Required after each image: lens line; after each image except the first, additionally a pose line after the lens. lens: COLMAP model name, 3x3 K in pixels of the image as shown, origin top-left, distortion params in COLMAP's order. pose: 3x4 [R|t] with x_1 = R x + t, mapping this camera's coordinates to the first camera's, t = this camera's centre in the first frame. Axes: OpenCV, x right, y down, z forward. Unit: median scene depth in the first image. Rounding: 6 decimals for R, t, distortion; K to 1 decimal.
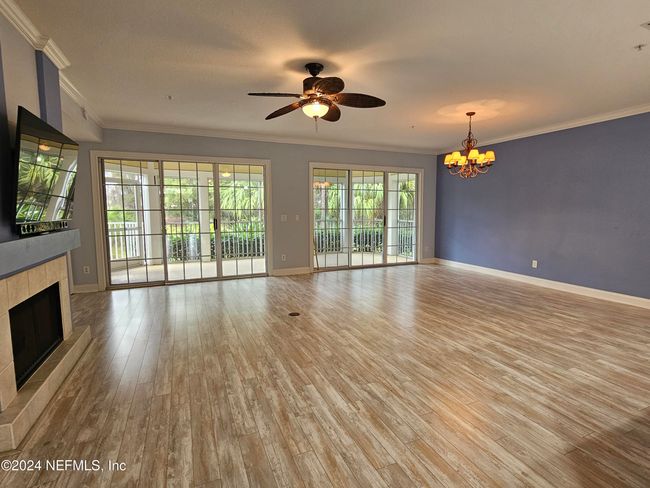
lens RADIAL K [[334.5, 0, 330.2], [0, 334.5, 245.7], [0, 0, 1]] dist [-0.013257, 0.000585]
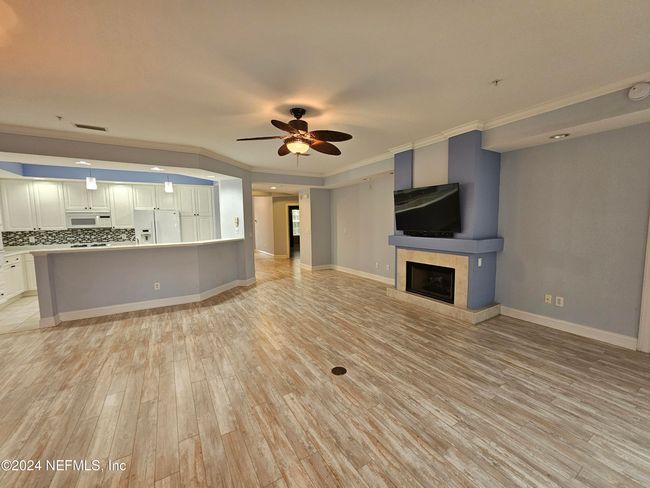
lens RADIAL K [[261.5, 0, 330.0], [0, 261.5, 245.7], [0, 0, 1]] dist [-0.000912, -0.000362]
pose [[-0.991088, 0.030819, -0.129591, -0.017427], [0.003557, 0.978643, 0.205534, -0.168416], [0.133158, 0.203242, -0.970032, 1.317284]]
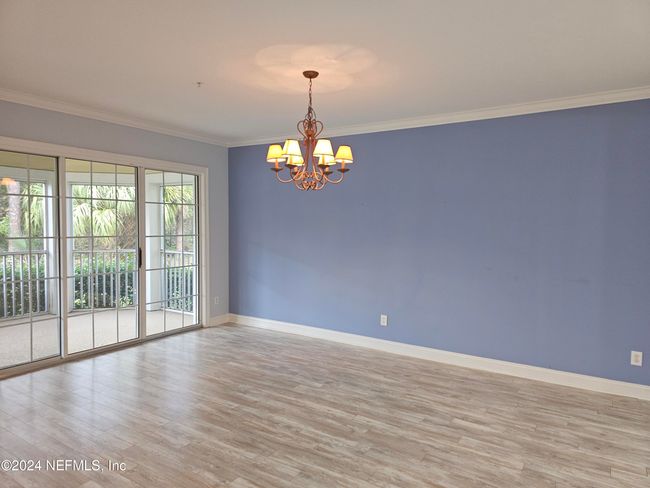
lens RADIAL K [[432.0, 0, 328.7], [0, 432.0, 243.6], [0, 0, 1]] dist [0.029426, -0.000140]
pose [[0.830438, -0.016754, 0.556859, 0.042392], [0.047346, 0.998054, -0.040578, -0.085044], [-0.555095, 0.060063, 0.829615, 0.394193]]
